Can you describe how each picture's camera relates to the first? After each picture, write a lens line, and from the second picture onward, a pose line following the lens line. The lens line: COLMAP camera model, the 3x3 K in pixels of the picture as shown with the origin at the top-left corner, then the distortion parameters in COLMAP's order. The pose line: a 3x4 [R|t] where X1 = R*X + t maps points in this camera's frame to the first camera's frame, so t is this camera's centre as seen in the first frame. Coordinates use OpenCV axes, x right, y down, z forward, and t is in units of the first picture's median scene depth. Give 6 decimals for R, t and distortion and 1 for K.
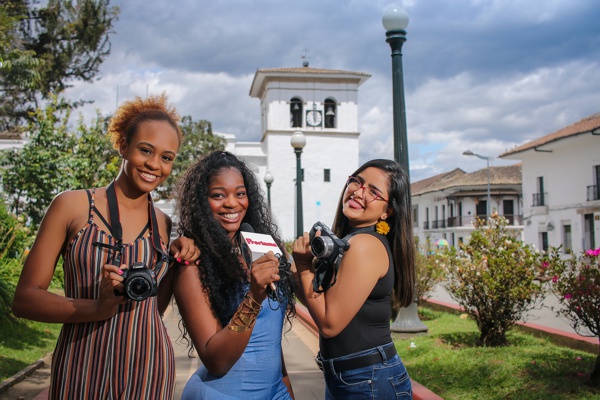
lens RADIAL K [[657.7, 0, 300.0], [0, 657.7, 200.0], [0, 0, 1]] dist [-0.100644, 0.044476]
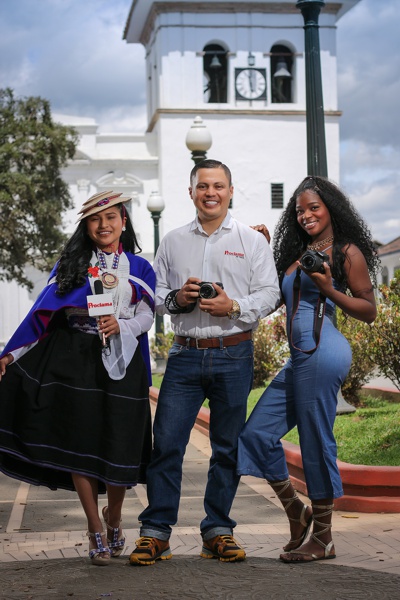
lens RADIAL K [[1369.5, 0, 200.0], [0, 1369.5, 300.0], [0, 0, 1]] dist [-0.036802, -0.255523]
pose [[0.999583, -0.010362, -0.026955, 0.009065], [0.011390, 0.999203, 0.038262, 0.001846], [0.026537, -0.038553, 0.998904, -0.066748]]
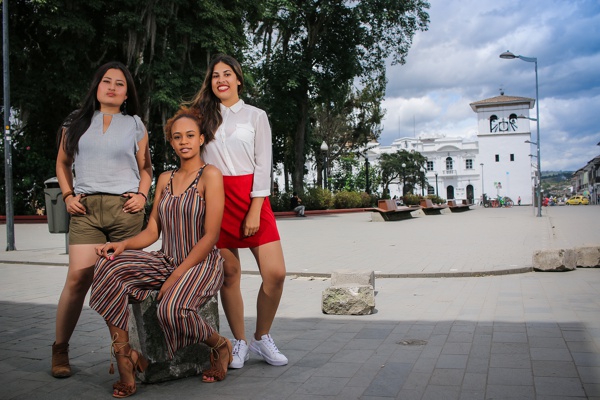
lens RADIAL K [[657.7, 0, 300.0], [0, 657.7, 200.0], [0, 0, 1]] dist [-0.100644, 0.044476]
pose [[0.880728, -0.022690, -0.473079, 0.372412], [0.054739, 0.997035, 0.054087, -0.049460], [0.470449, -0.073532, 0.879358, -0.862294]]
